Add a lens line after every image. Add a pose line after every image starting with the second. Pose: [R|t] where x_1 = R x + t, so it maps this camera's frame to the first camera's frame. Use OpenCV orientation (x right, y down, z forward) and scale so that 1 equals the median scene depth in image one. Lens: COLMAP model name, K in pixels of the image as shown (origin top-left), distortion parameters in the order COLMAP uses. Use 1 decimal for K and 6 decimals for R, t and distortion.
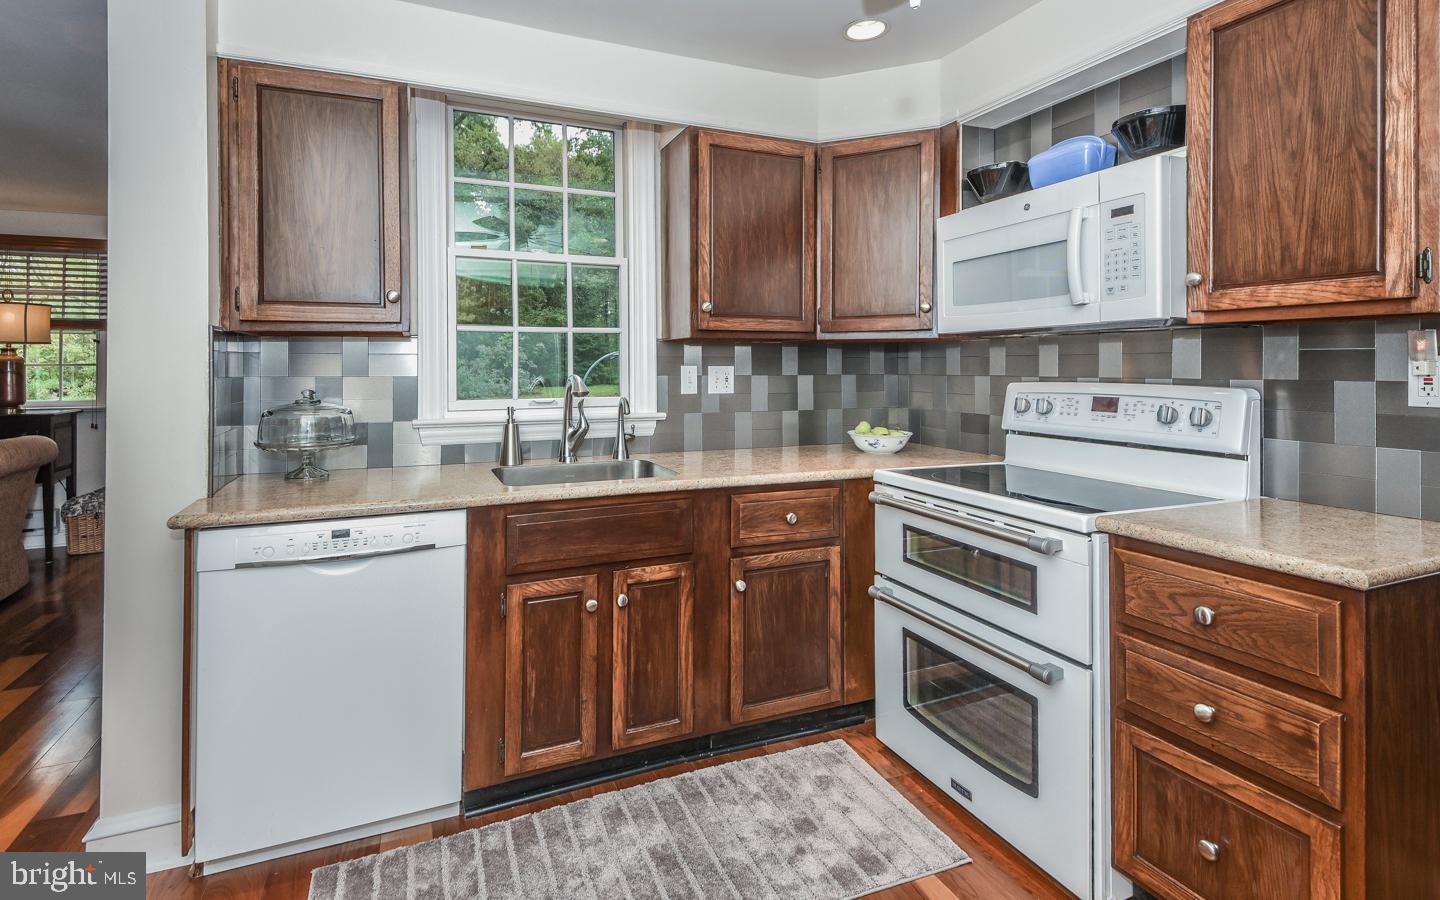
lens RADIAL K [[677.4, 0, 696.7], [0, 677.4, 364.6], [0, 0, 1]] dist [-0.005606, -0.003631]
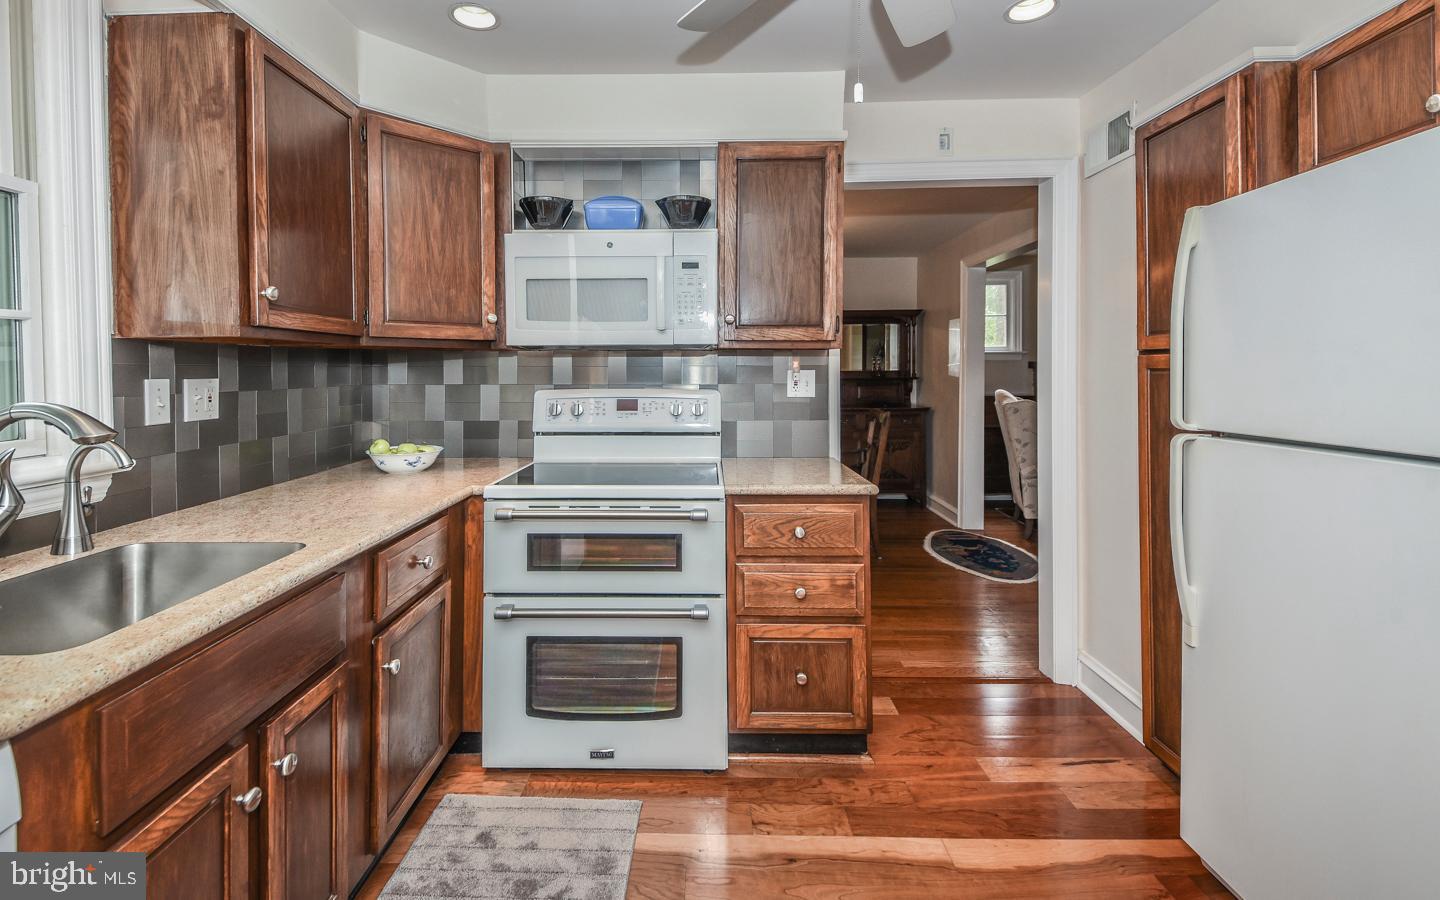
lens RADIAL K [[618.0, 0, 696.4], [0, 618.0, 370.7], [0, 0, 1]] dist [0.012768, -0.000907]
pose [[0.412414, -0.000955, 0.910996, -0.445381], [-0.000571, 0.999999, 0.001307, -0.009954], [-0.910996, -0.001059, 0.412413, 0.395596]]
